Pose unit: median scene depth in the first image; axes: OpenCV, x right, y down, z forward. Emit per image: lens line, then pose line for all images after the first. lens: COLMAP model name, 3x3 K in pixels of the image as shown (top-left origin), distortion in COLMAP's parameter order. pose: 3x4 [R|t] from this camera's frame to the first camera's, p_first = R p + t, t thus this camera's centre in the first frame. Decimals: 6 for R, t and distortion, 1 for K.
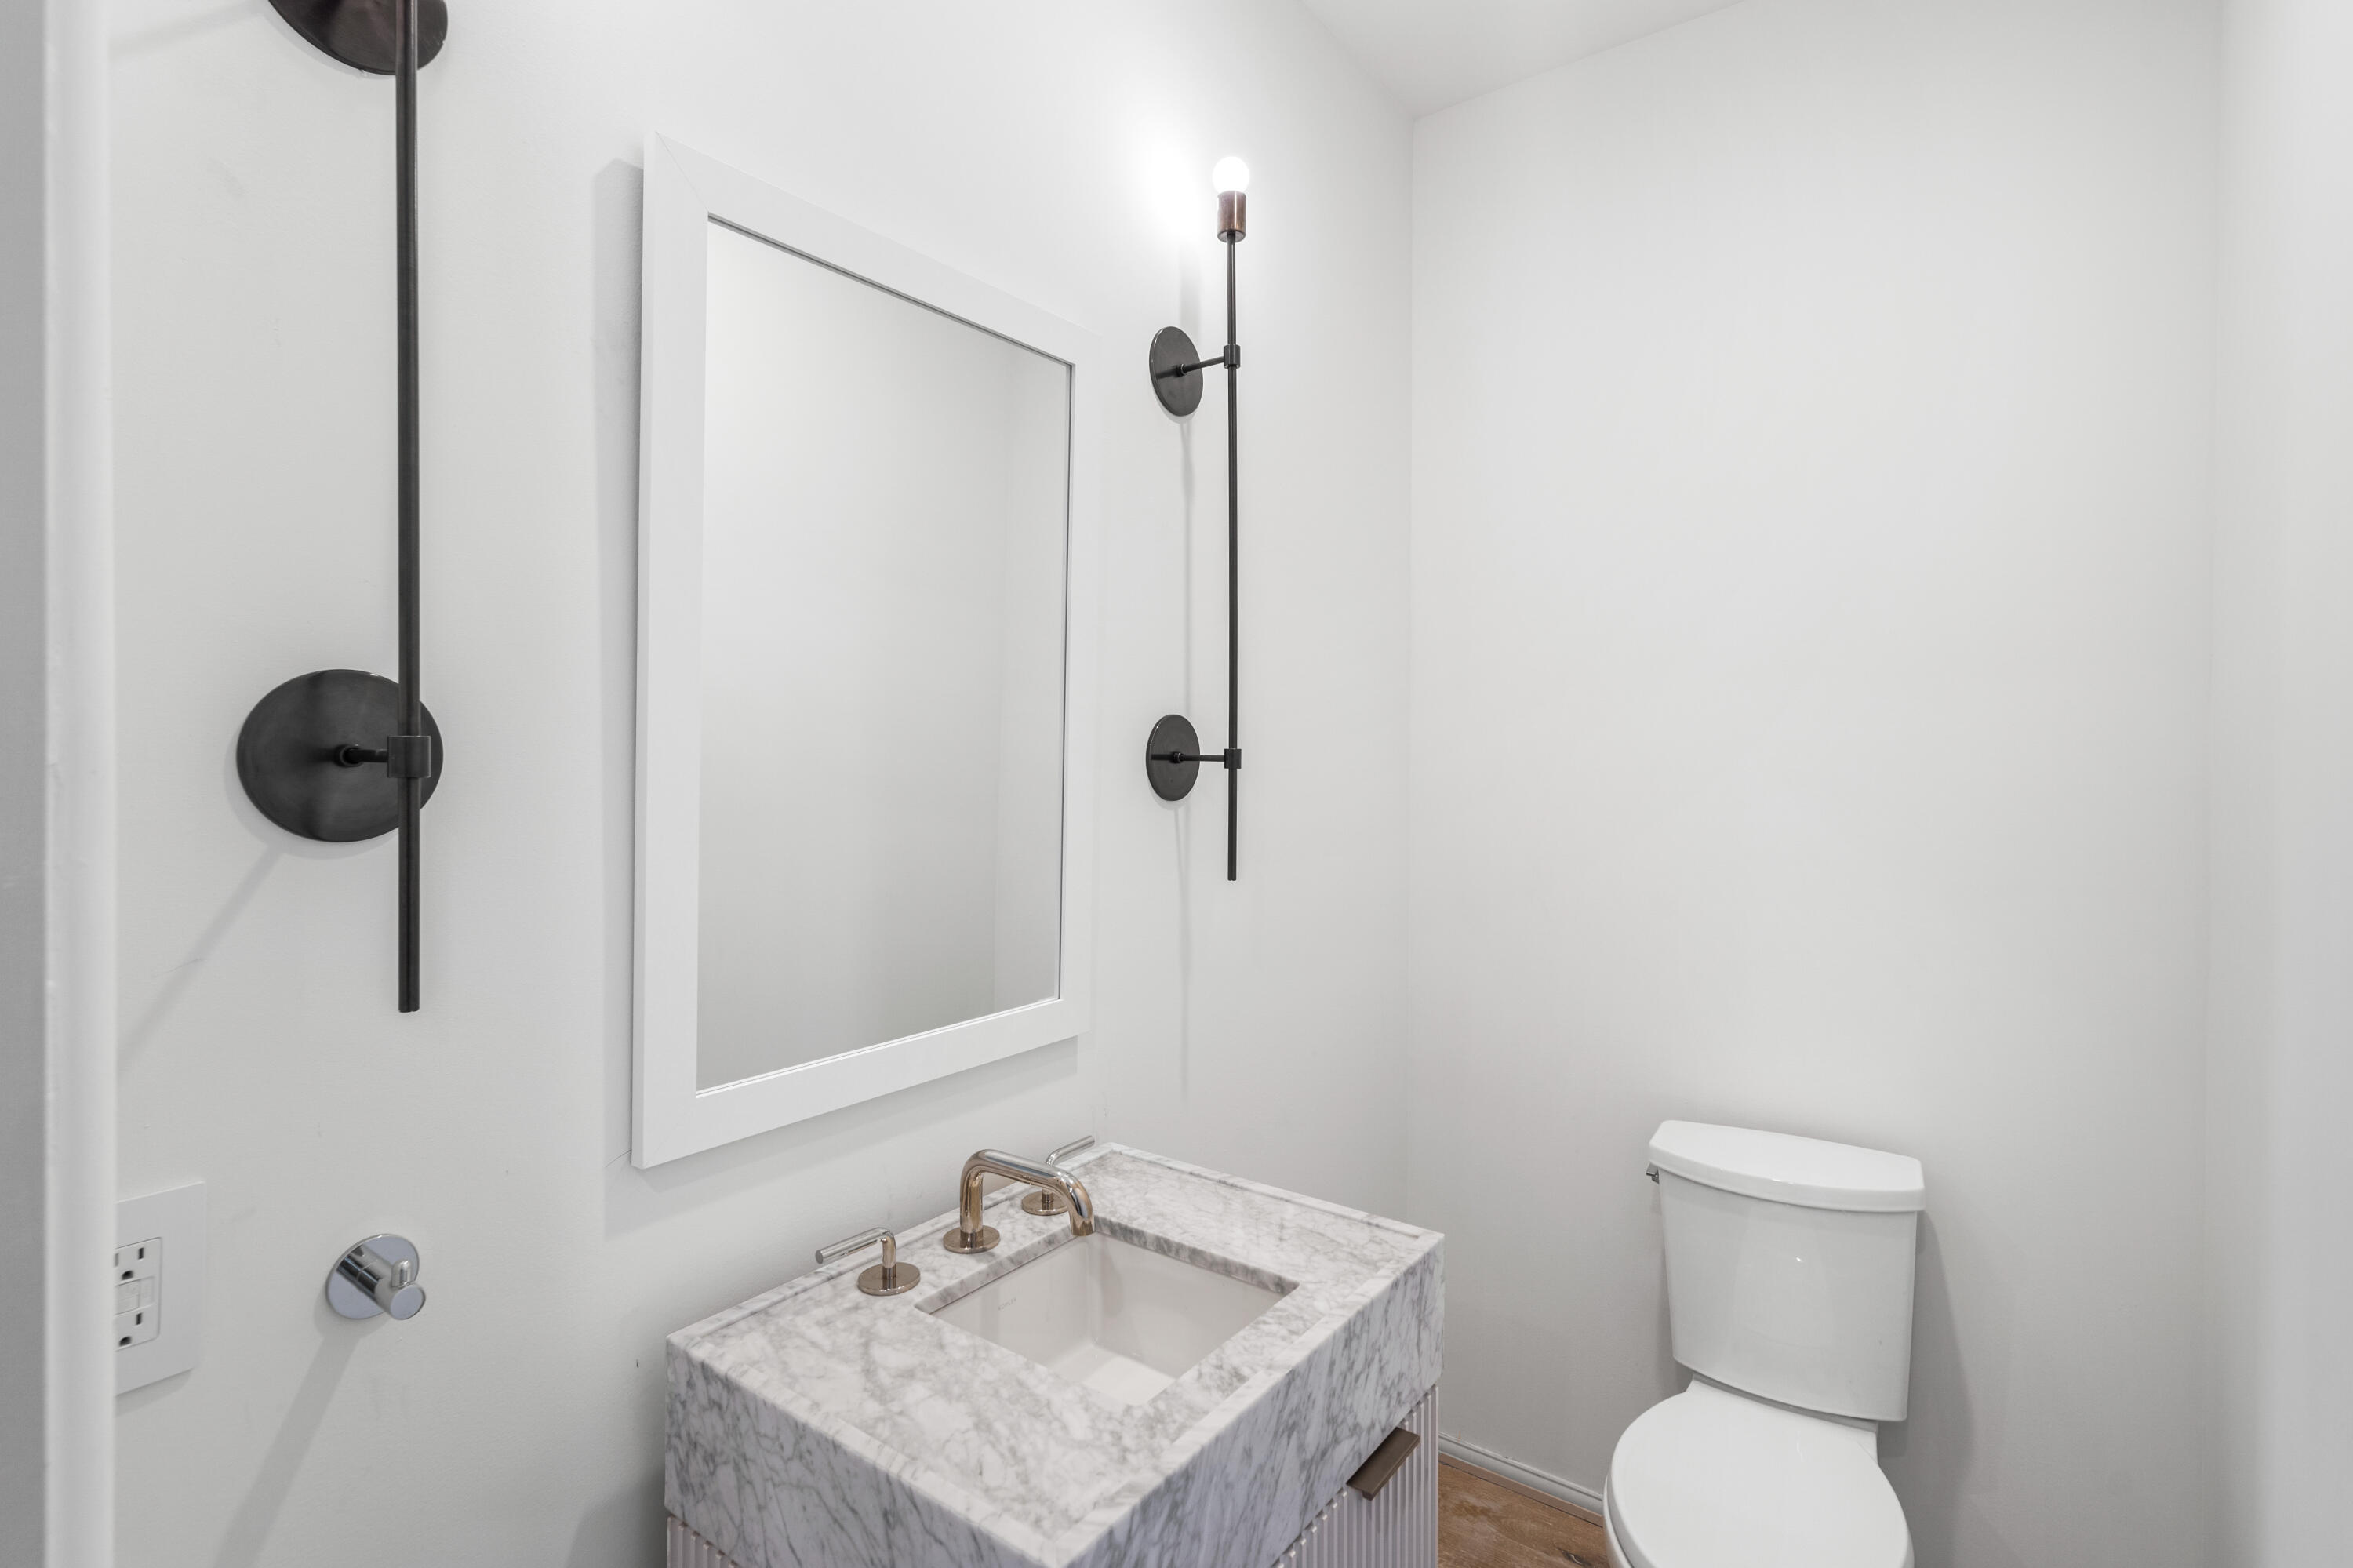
lens RADIAL K [[1085.3, 0, 1174.2], [0, 1085.3, 767.4], [0, 0, 1]] dist [0.000539, 0.000635]
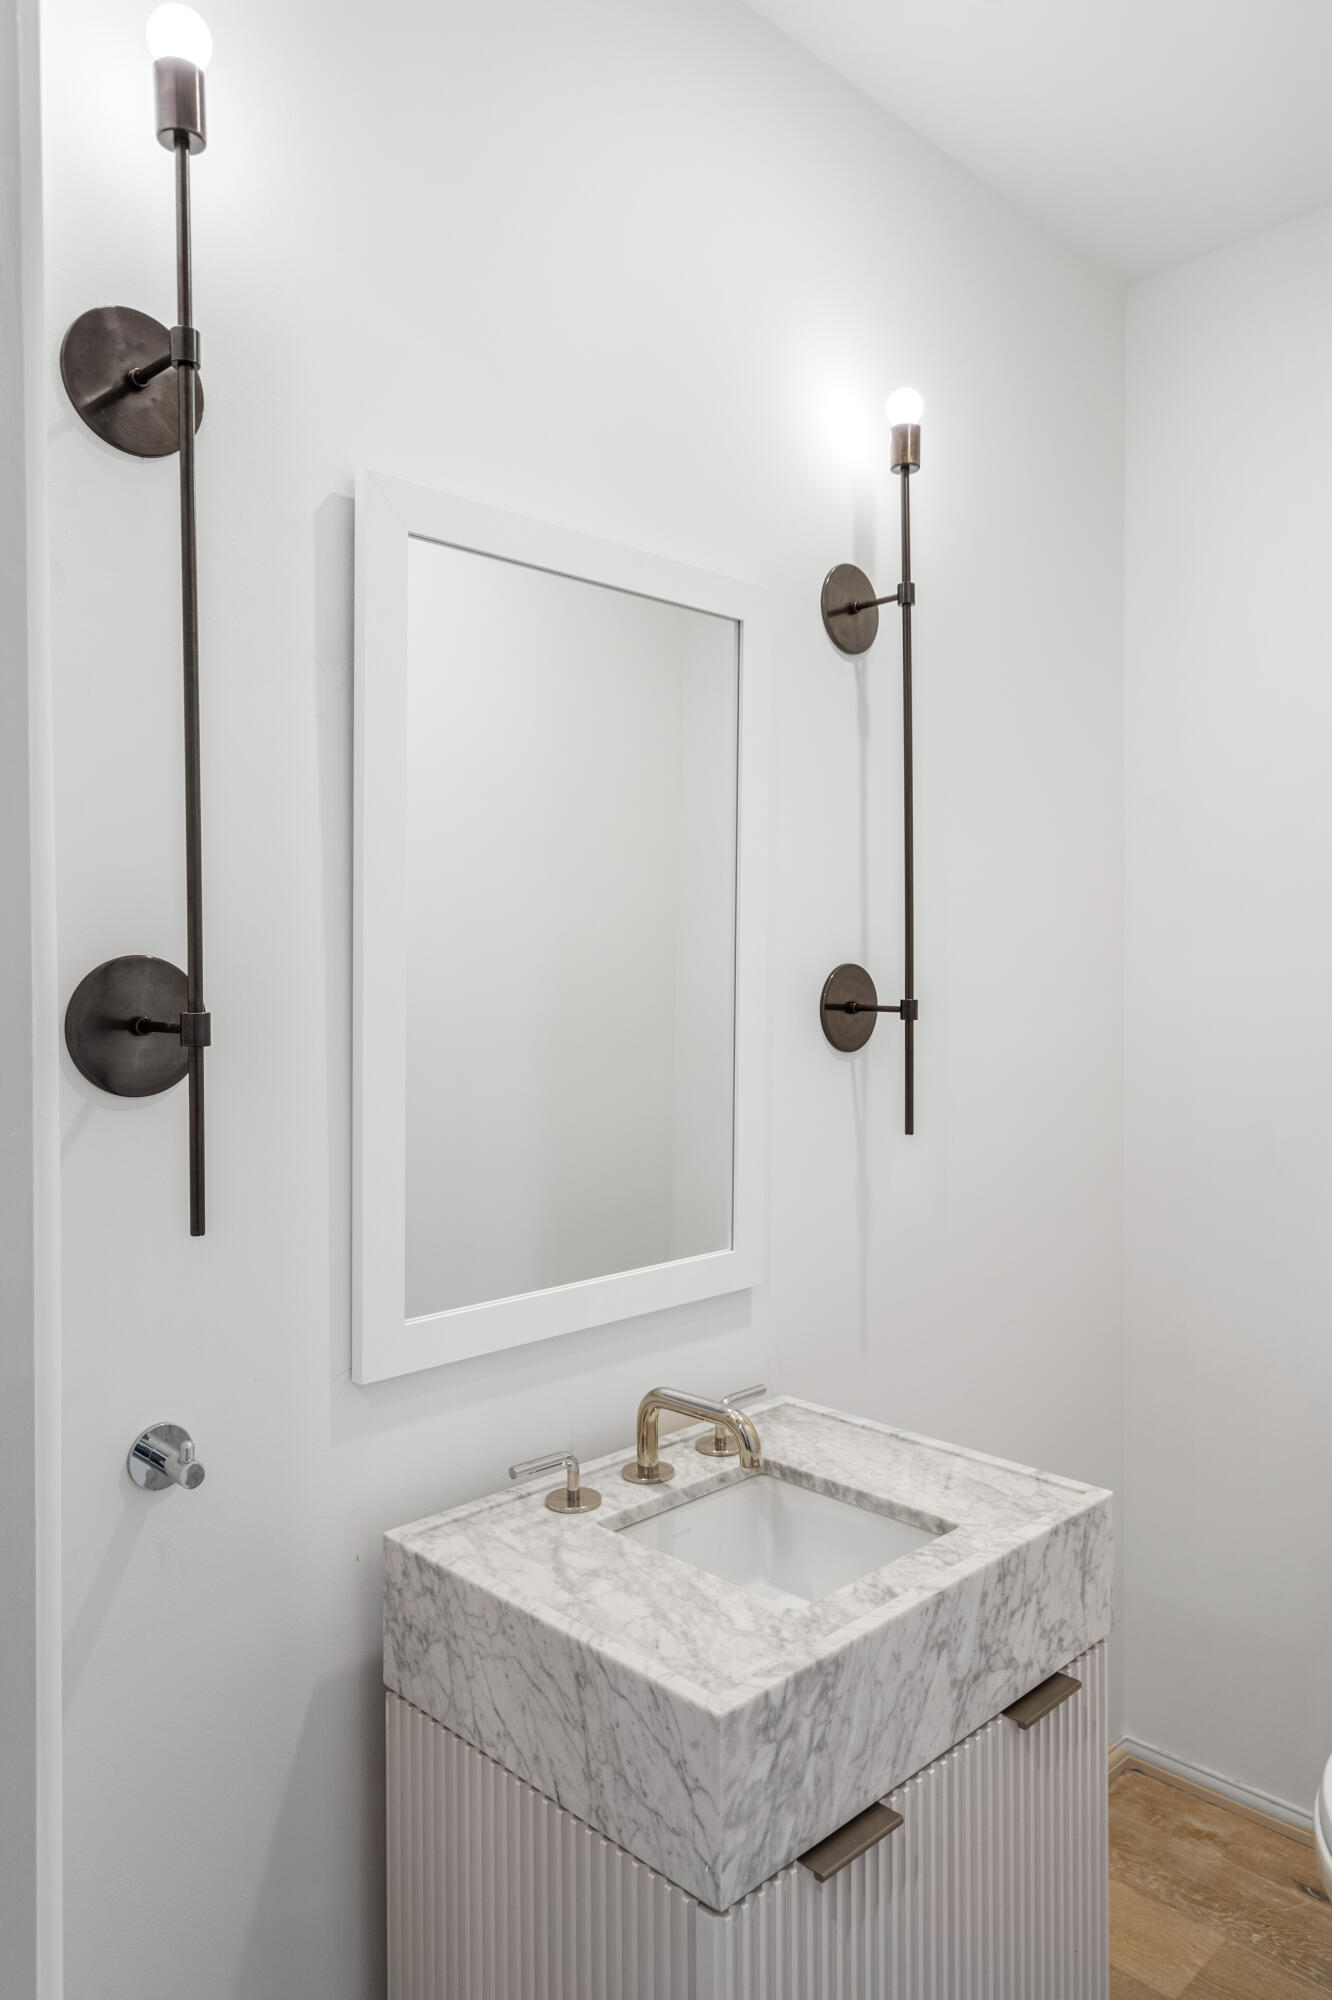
lens RADIAL K [[1320.0, 0, 663.8], [0, 1320.0, 1000.0], [0, 0, 1]] dist [-0.002708, -0.000422]
pose [[0.985422, -0.005975, -0.170023, 0.053814], [0.007051, 0.999959, 0.005723, -0.035090], [0.169982, -0.006839, 0.985423, -0.283829]]
